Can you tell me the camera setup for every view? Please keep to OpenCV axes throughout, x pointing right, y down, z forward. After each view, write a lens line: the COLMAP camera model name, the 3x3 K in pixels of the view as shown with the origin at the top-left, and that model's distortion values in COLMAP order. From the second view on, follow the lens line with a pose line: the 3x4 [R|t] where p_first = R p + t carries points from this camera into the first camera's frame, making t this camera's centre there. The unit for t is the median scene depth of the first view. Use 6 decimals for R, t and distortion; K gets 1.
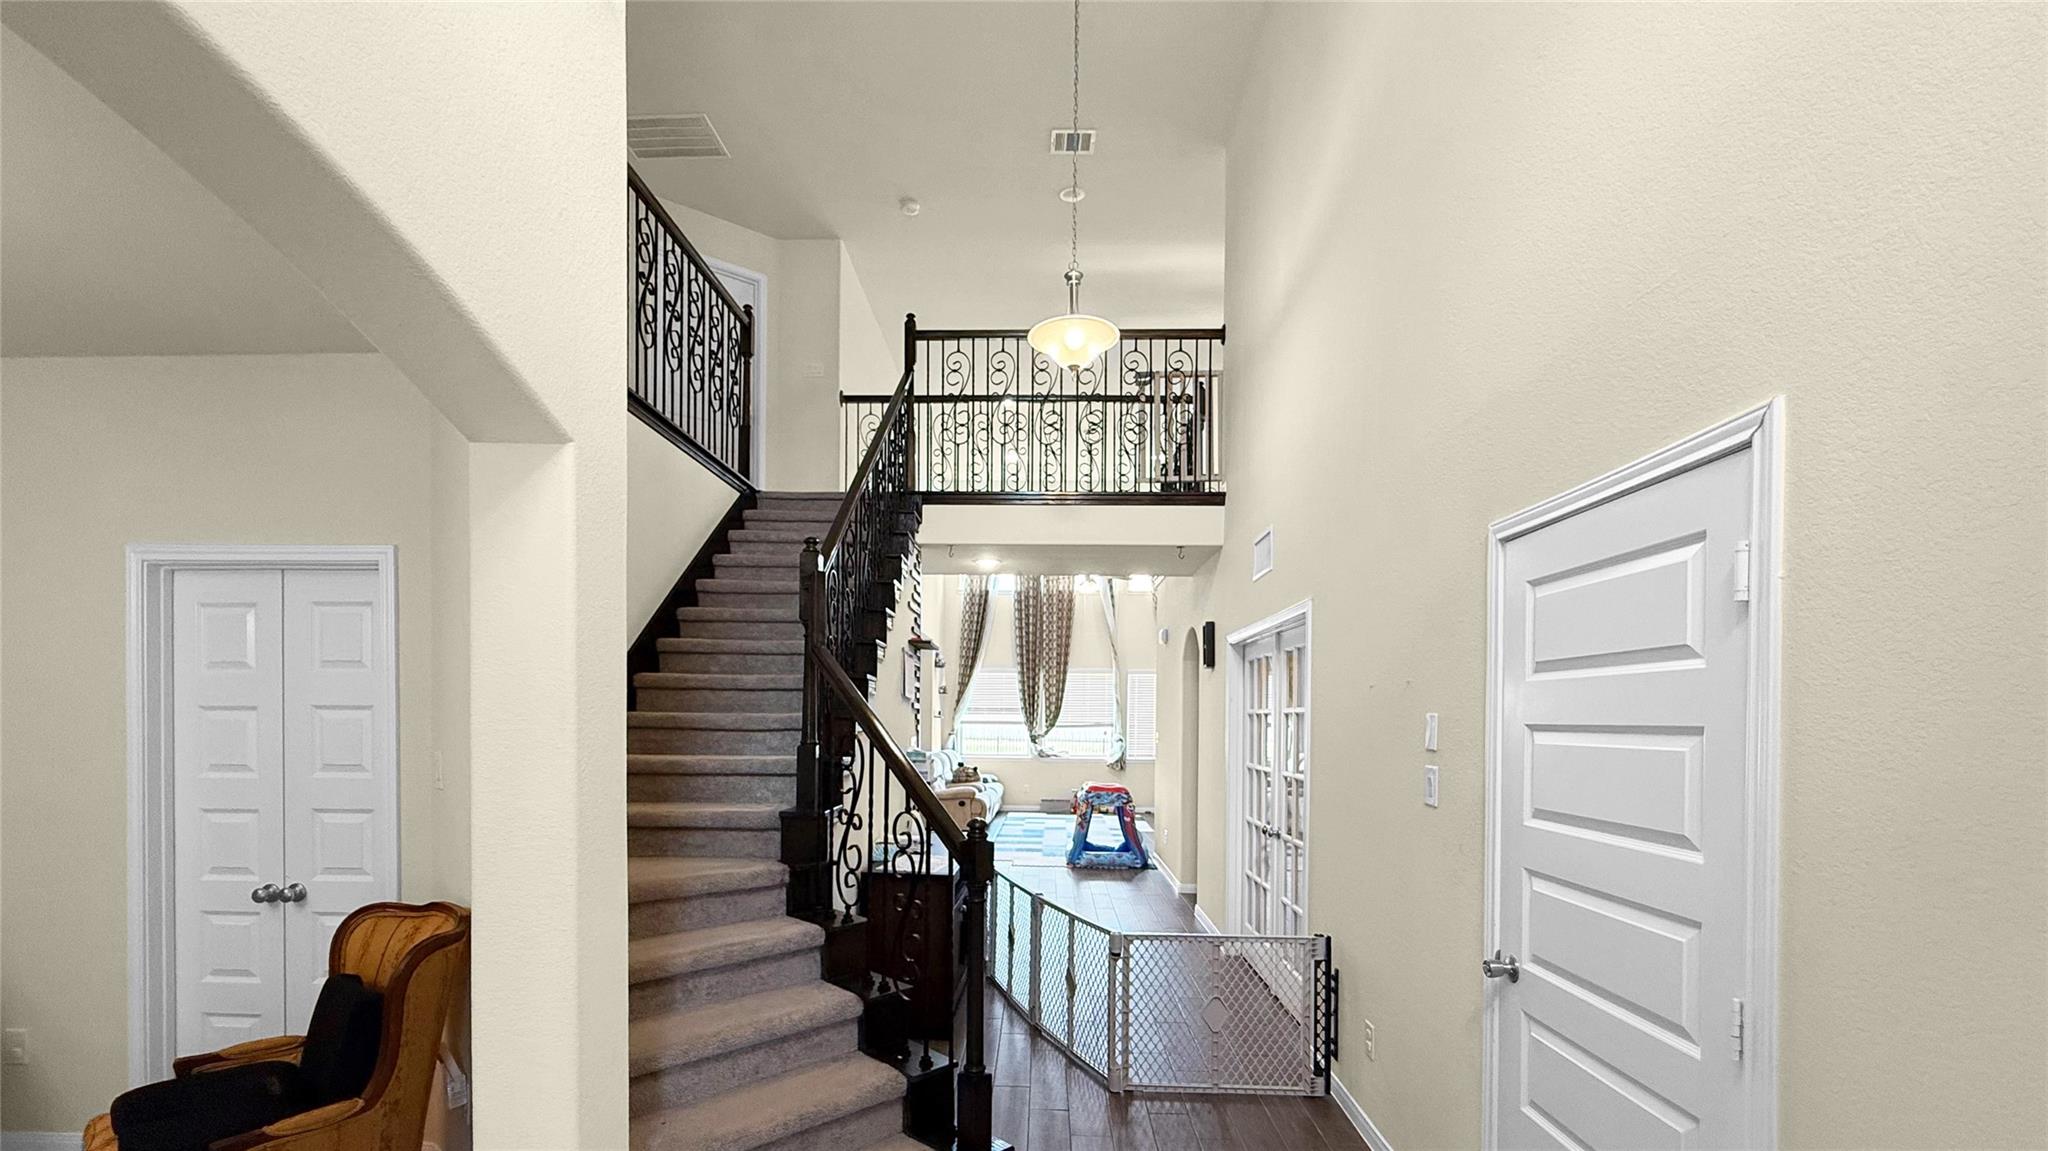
lens RADIAL K [[866.3, 0, 1023.8], [0, 866.3, 578.0], [0, 0, 1]] dist [0.001034, 0.000015]
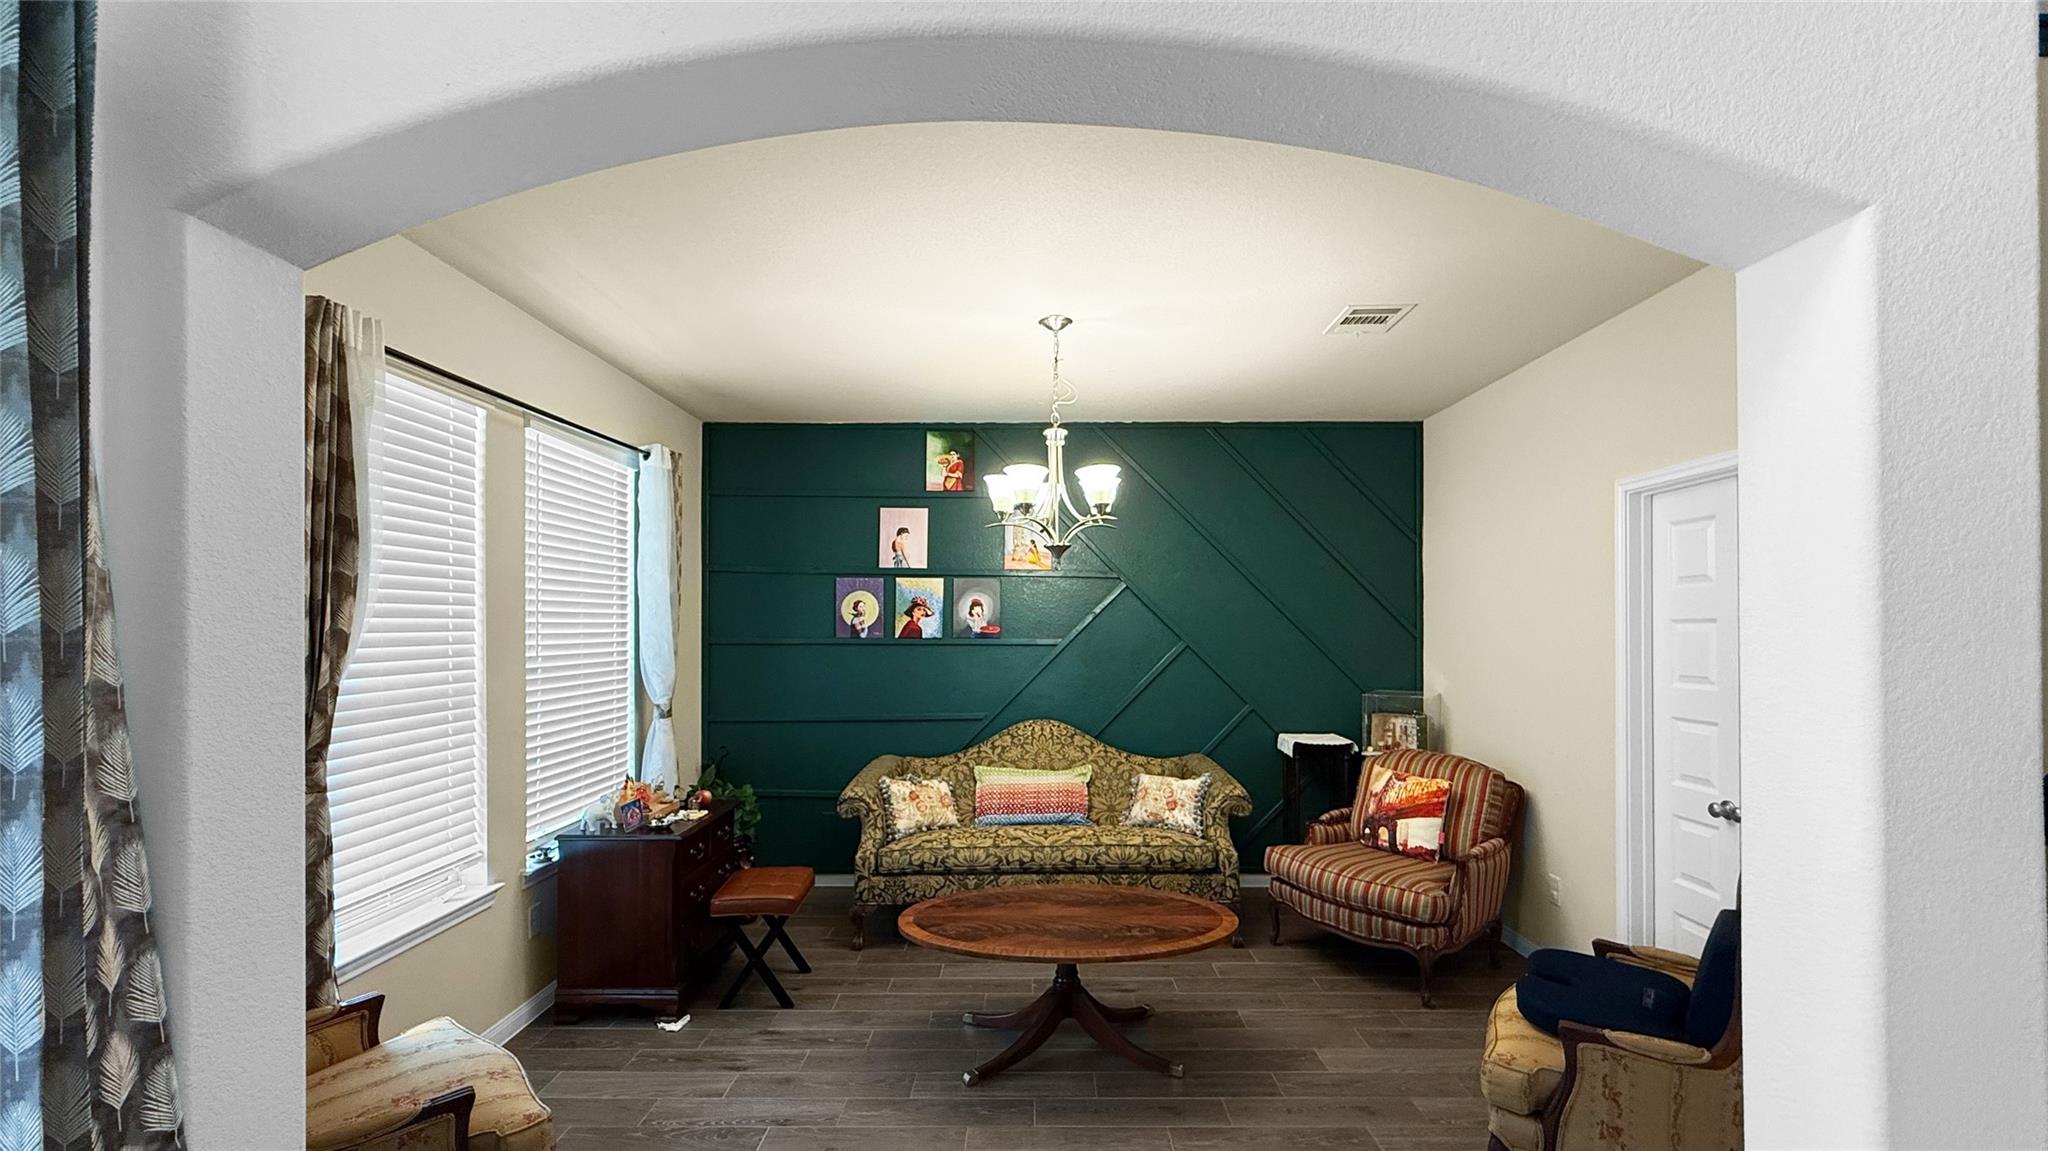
lens RADIAL K [[866.3, 0, 1021.4], [0, 866.3, 582.1], [0, 0, 1]] dist [0.001034, 0.000015]
pose [[0.018274, -0.061794, -0.997922, 0.086592], [0.157637, 0.985783, -0.058156, 0.047579], [0.987328, -0.156247, 0.027755, 0.240491]]
